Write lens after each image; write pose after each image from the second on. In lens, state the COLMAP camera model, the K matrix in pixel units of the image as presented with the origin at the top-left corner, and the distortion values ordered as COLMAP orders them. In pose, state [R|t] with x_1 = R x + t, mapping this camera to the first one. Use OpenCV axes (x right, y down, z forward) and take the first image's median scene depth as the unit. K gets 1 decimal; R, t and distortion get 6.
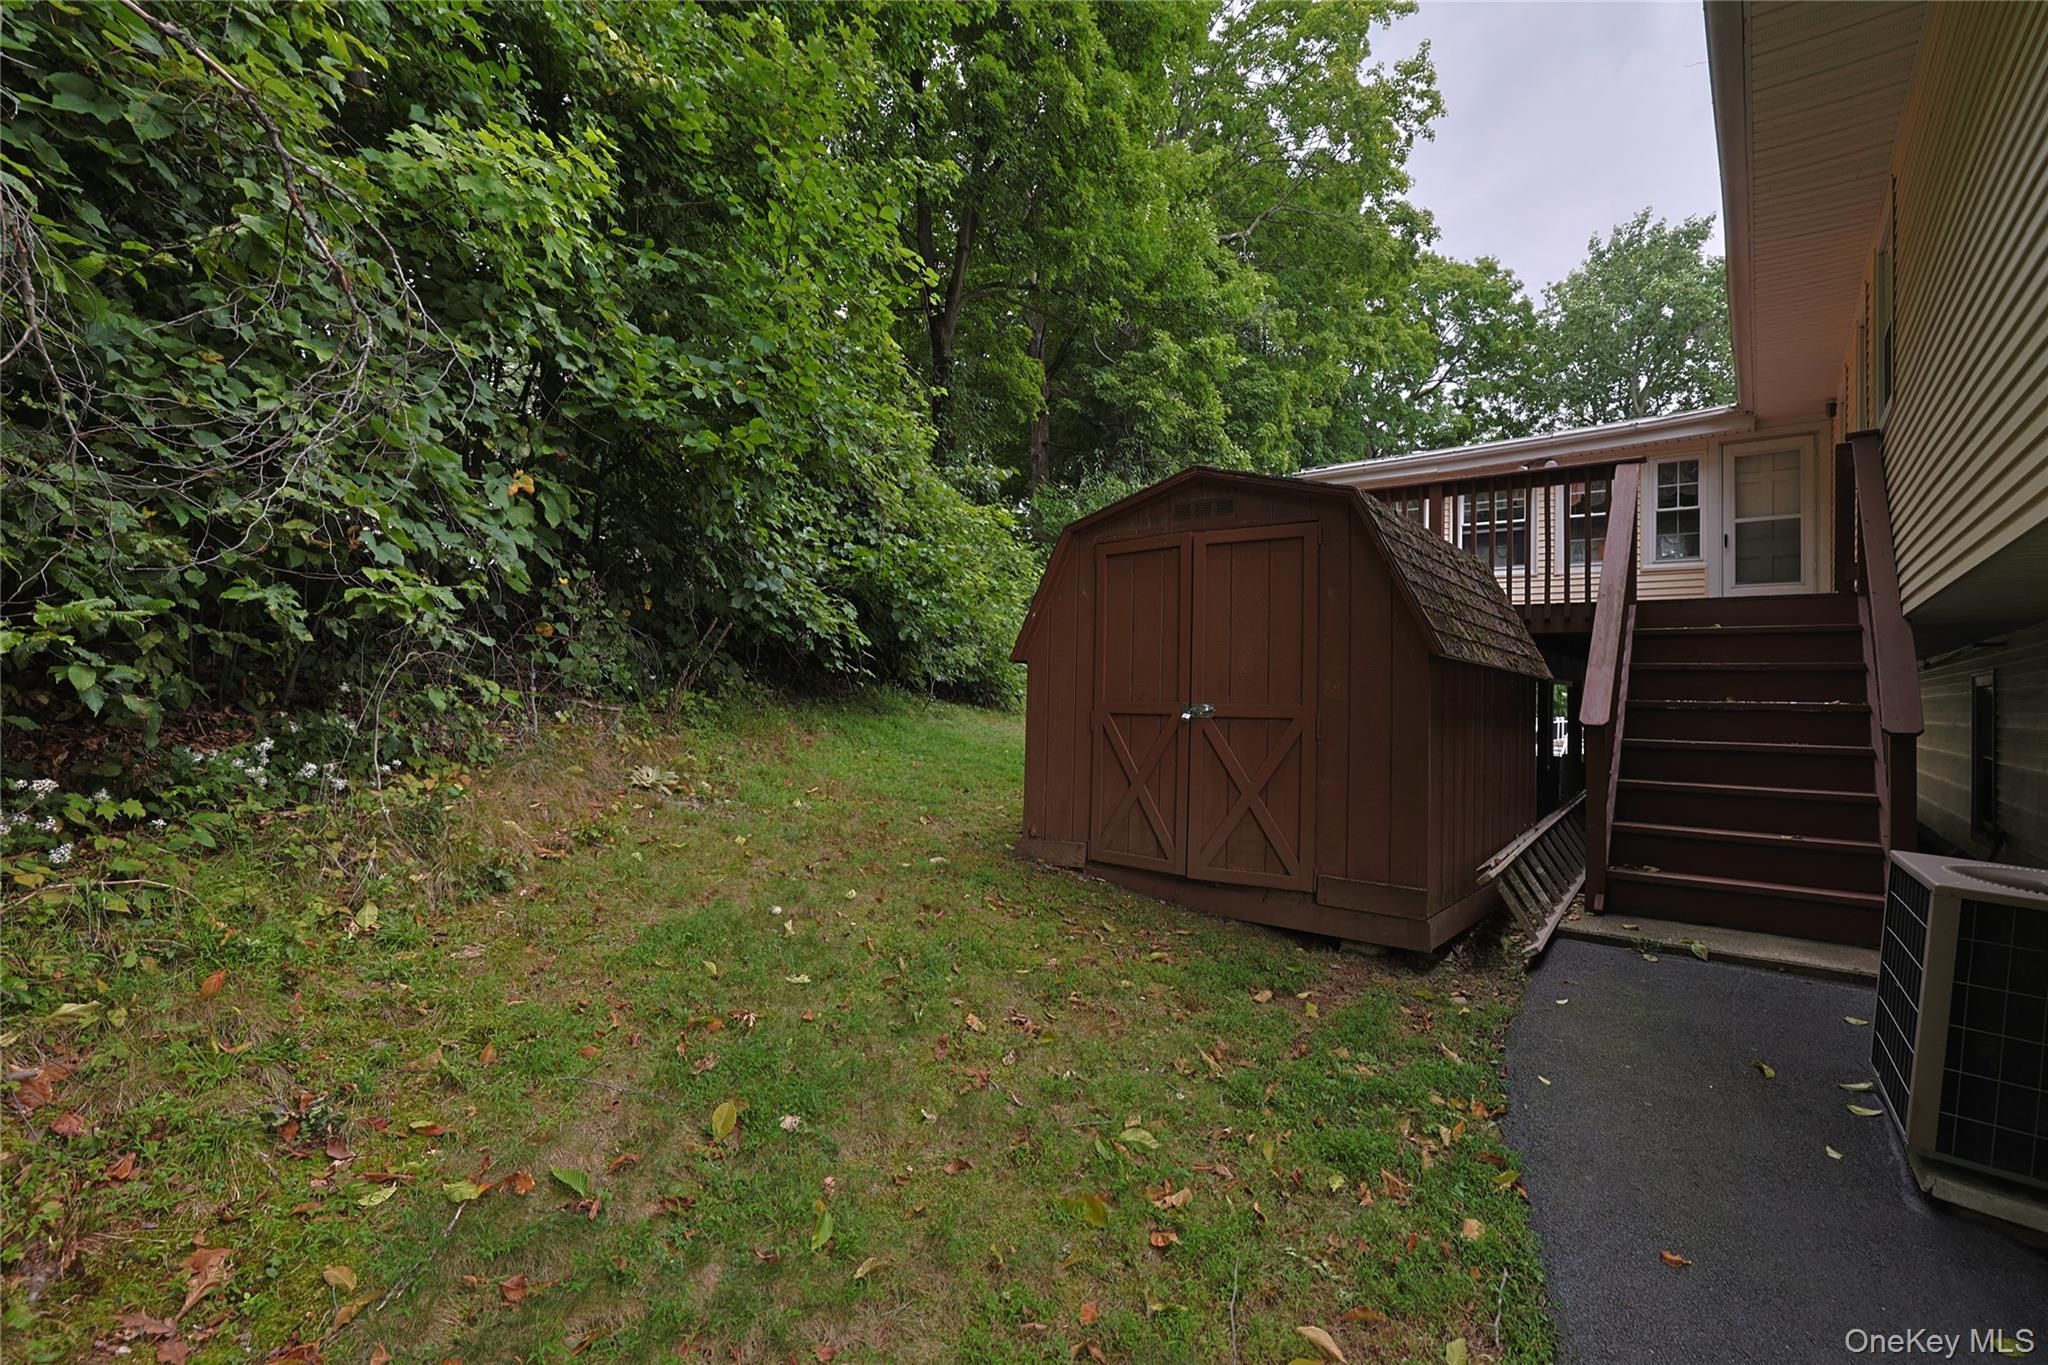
lens RADIAL K [[933.8, 0, 1014.5], [0, 933.8, 675.5], [0, 0, 1]] dist [-0.052609, 0.019999]
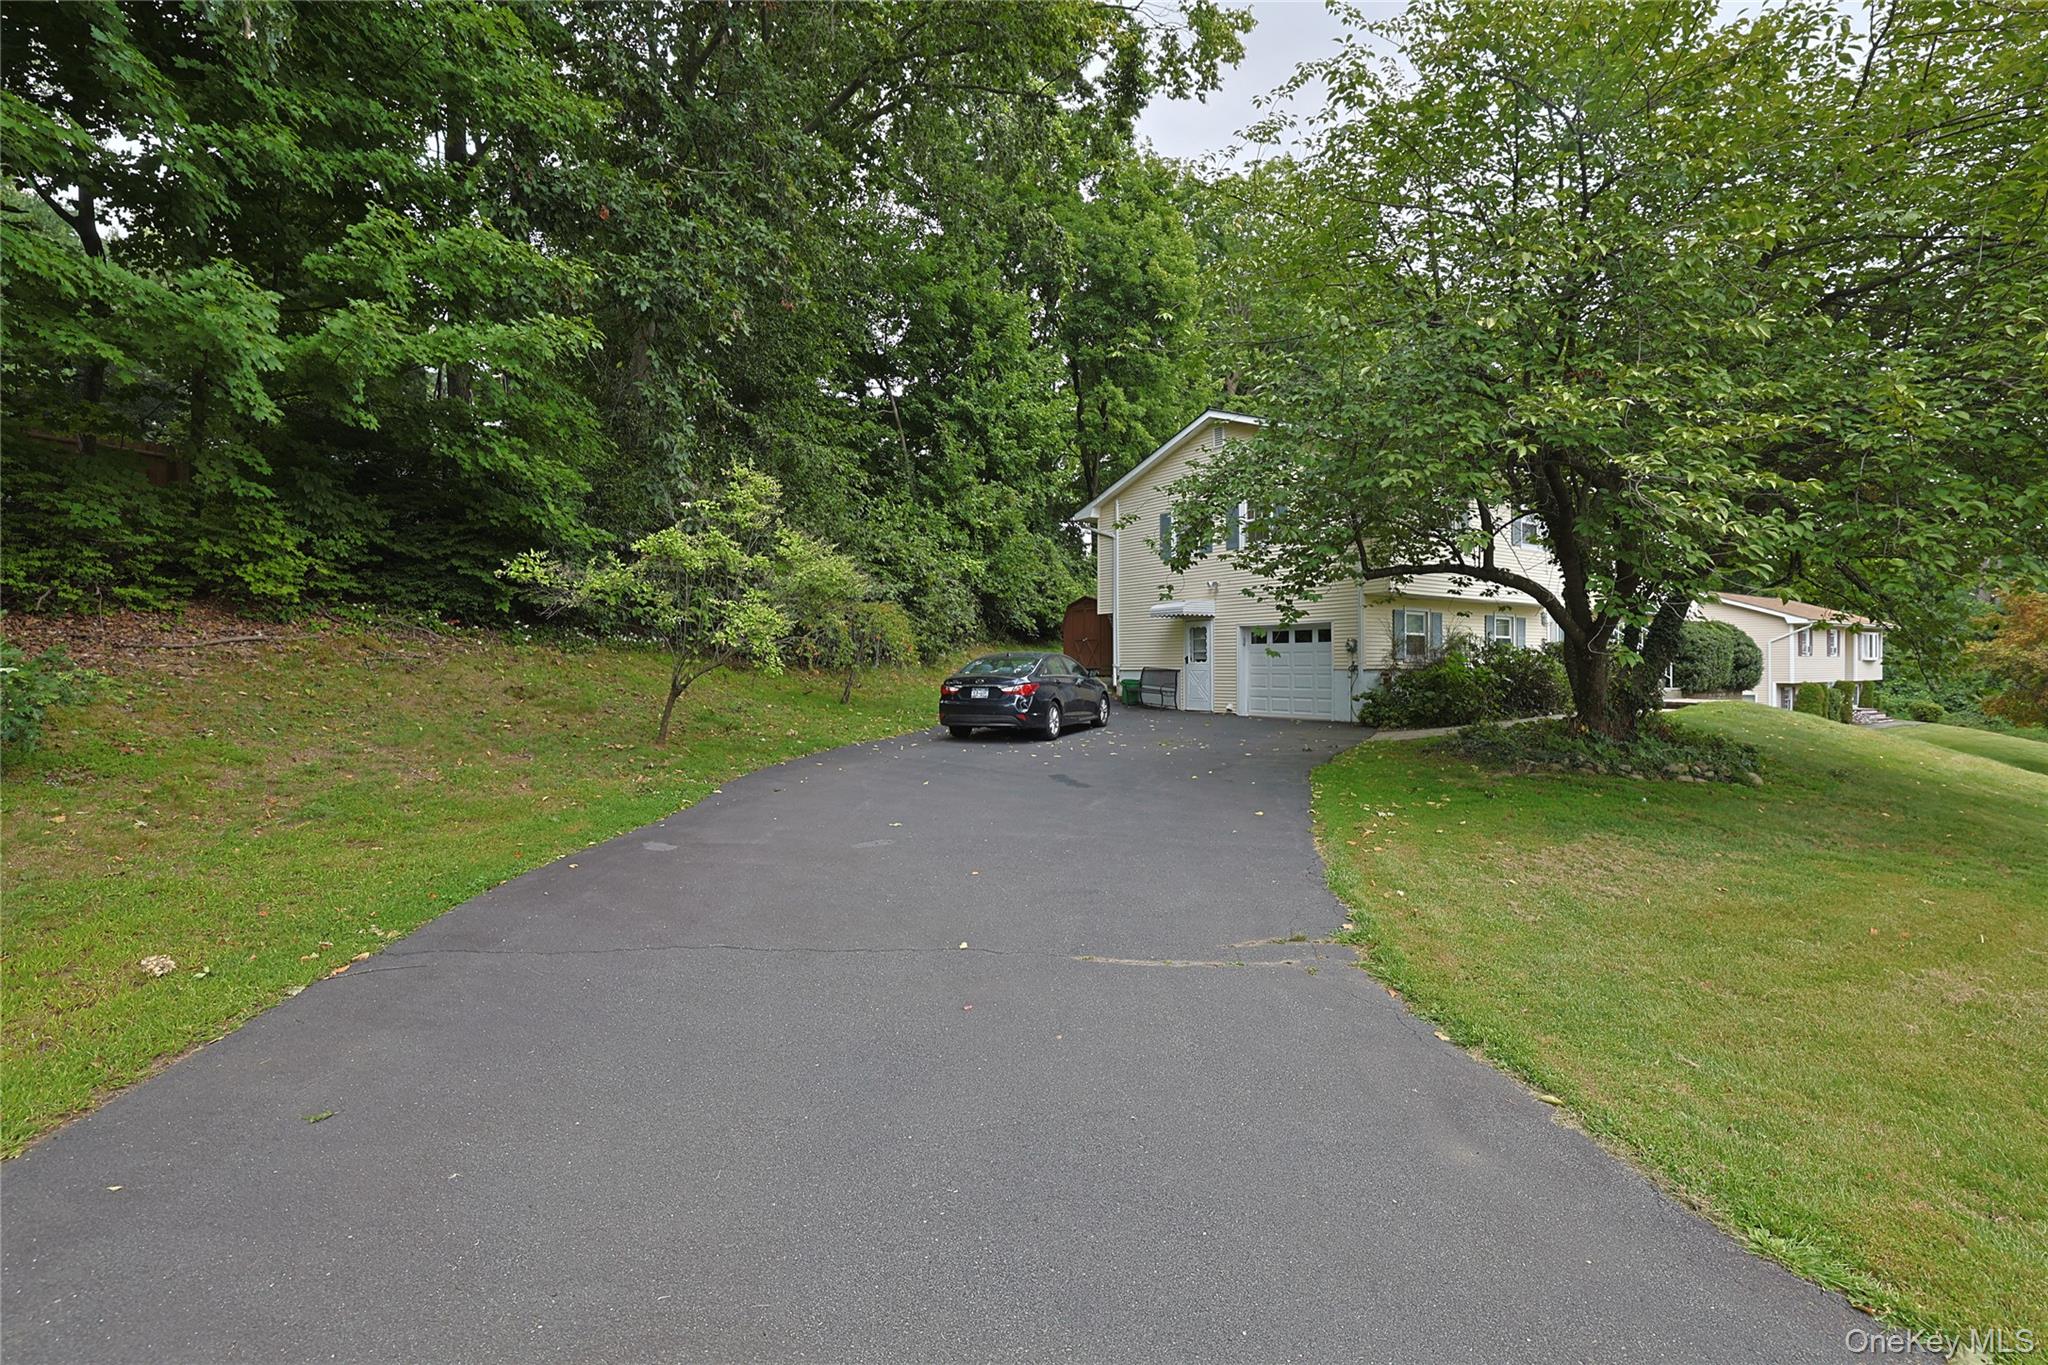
lens RADIAL K [[933.8, 0, 1014.5], [0, 933.8, 675.5], [0, 0, 1]] dist [-0.052609, 0.019999]
pose [[0.956602, -0.024703, -0.290348, 1.493042], [0.032249, 0.999254, 0.021233, 0.129351], [0.289607, -0.029675, 0.956686, -4.784588]]
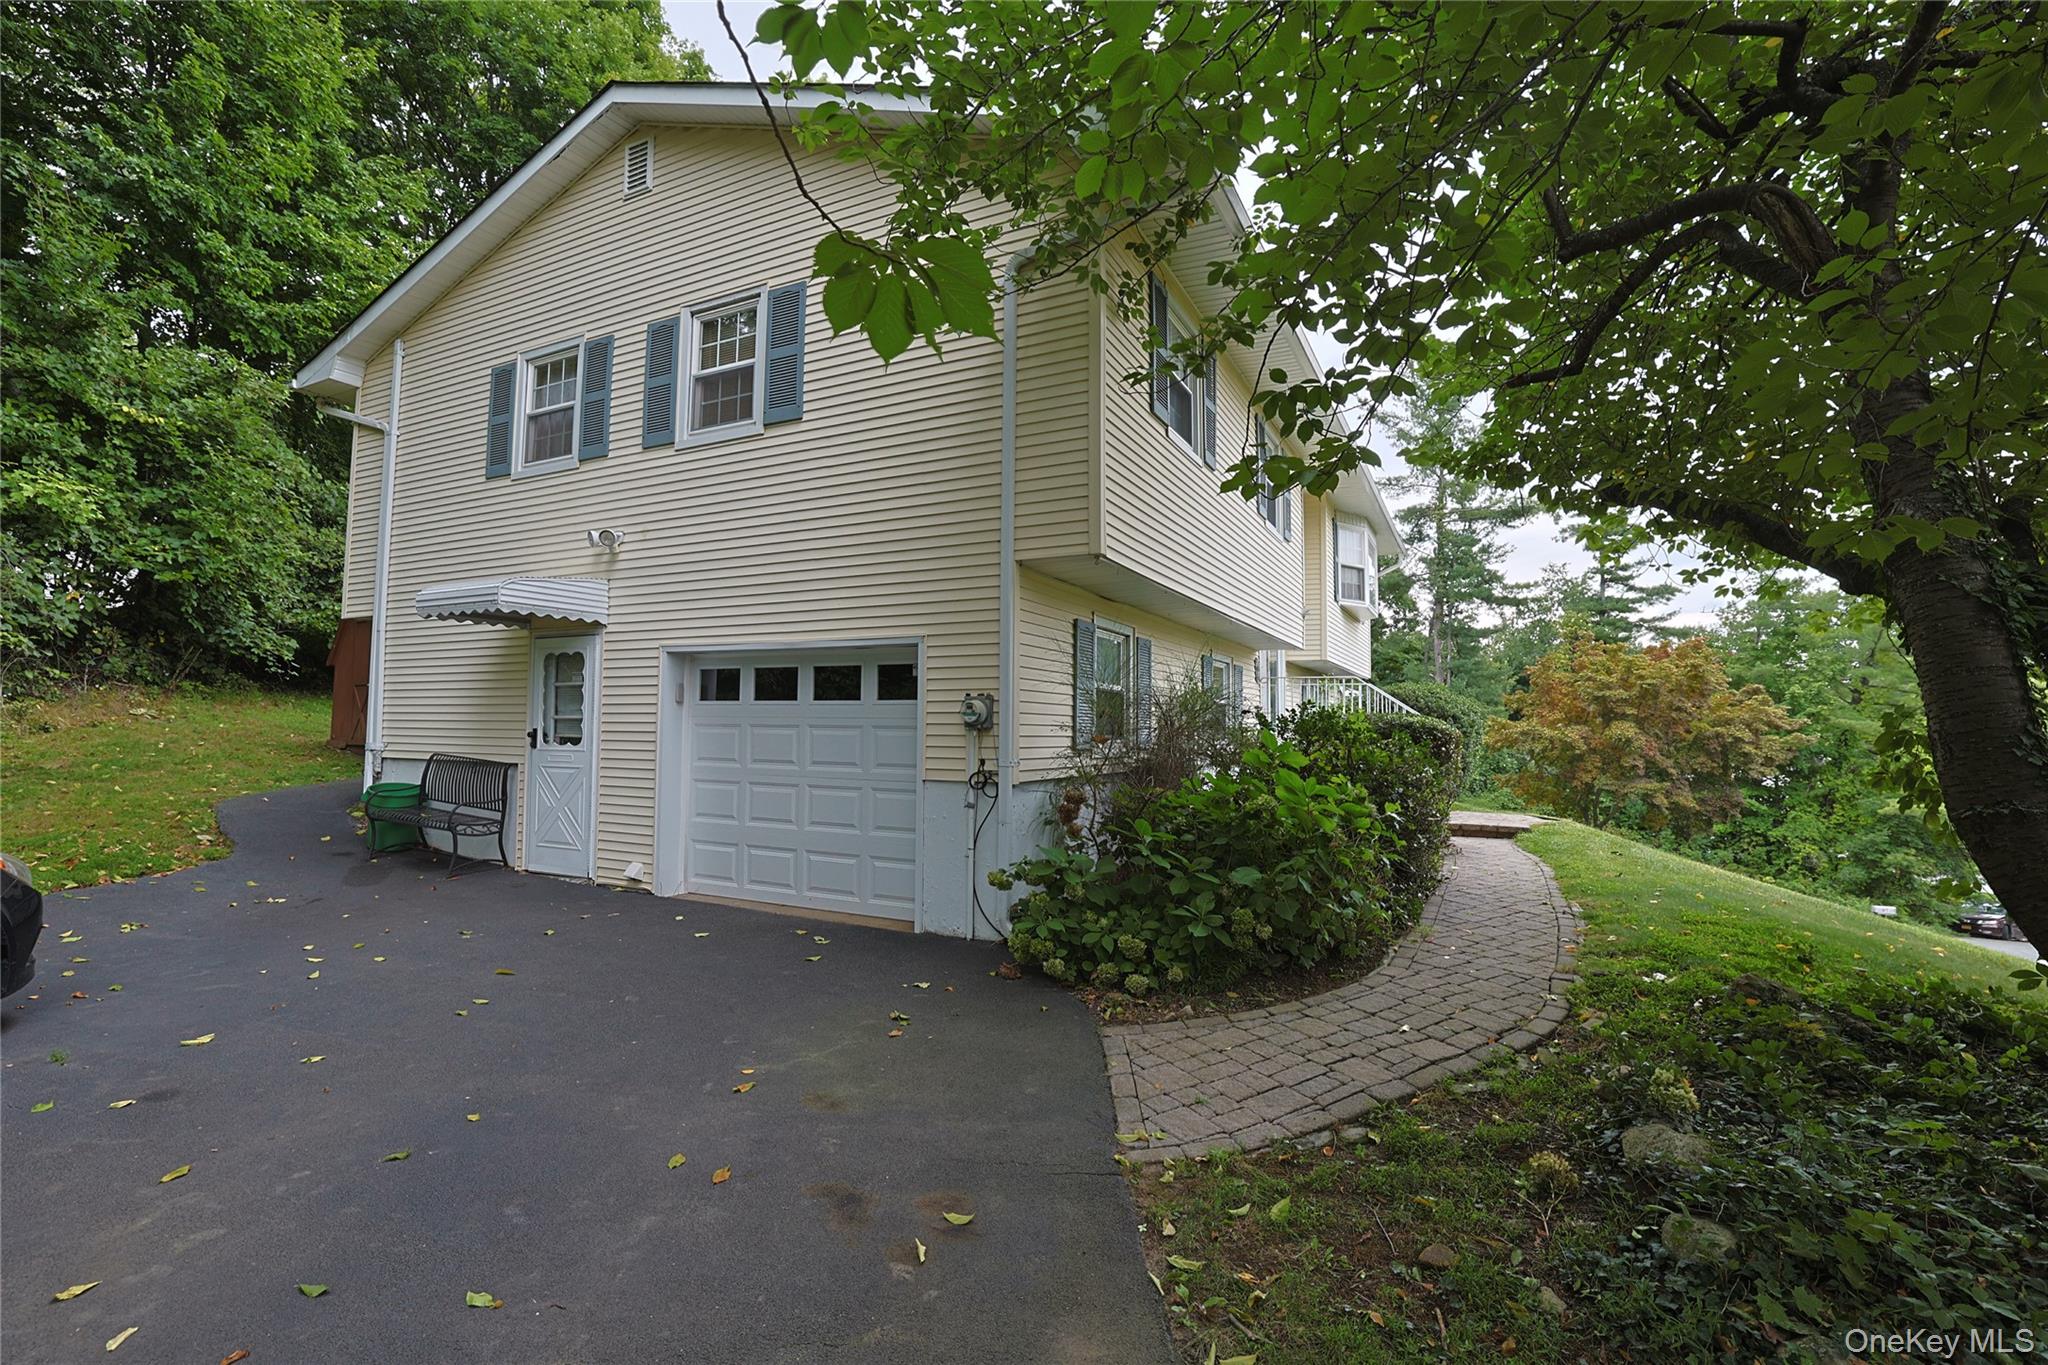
lens RADIAL K [[933.8, 0, 1014.5], [0, 933.8, 675.5], [0, 0, 1]] dist [-0.052609, 0.019999]
pose [[0.977582, -0.003917, 0.210517, 1.489751], [0.010361, 0.999511, -0.029517, 0.119496], [-0.210298, 0.031036, 0.977145, -2.000616]]
